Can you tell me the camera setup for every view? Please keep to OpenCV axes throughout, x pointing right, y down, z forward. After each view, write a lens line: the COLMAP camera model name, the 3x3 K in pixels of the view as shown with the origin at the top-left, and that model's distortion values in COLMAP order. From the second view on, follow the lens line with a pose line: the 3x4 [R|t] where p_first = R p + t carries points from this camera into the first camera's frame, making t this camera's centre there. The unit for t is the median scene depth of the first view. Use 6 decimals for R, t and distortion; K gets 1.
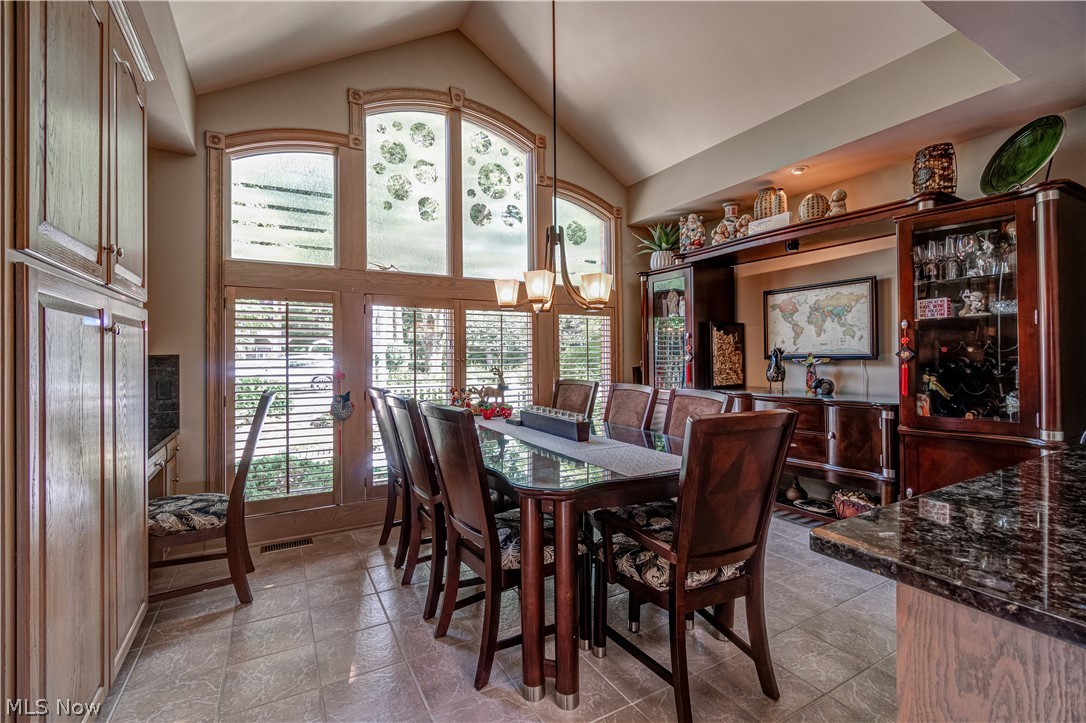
lens RADIAL K [[473.3, 0, 542.5], [0, 473.3, 358.4], [0, 0, 1]] dist [-0.004708, -0.001093]
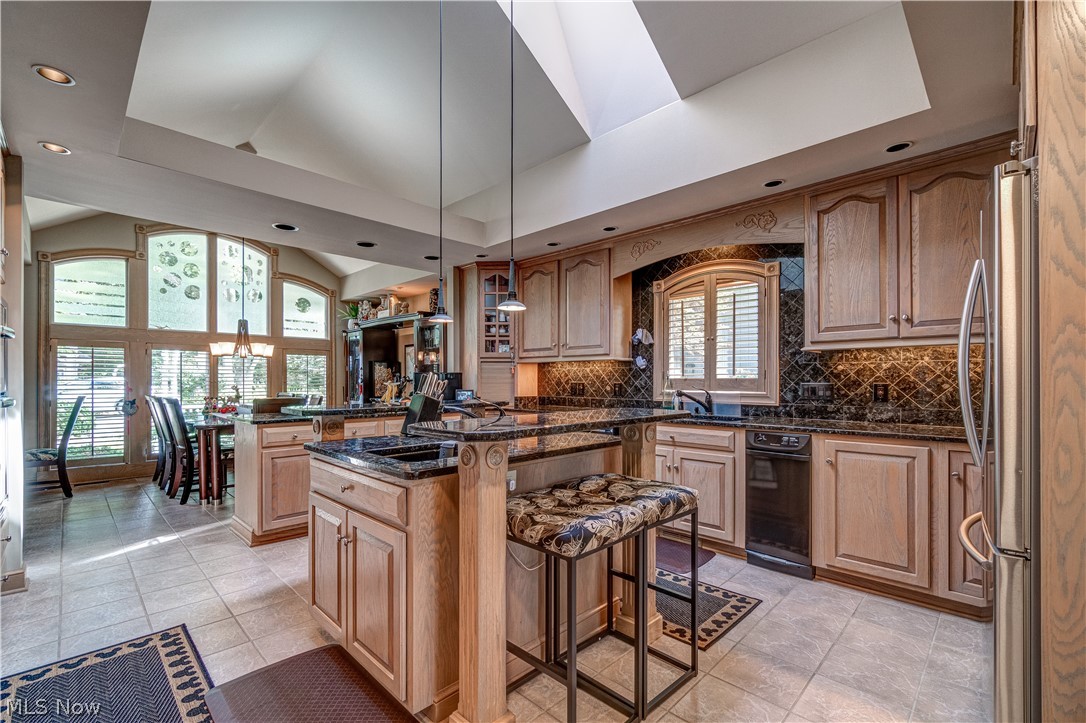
lens RADIAL K [[473.3, 0, 537.4], [0, 473.3, 382.5], [0, 0, 1]] dist [-0.004708, -0.001093]
pose [[0.966809, 0.005536, 0.255440, 0.564932], [-0.006809, 0.999968, 0.004100, -0.008116], [-0.255409, -0.005704, 0.966816, -1.031325]]
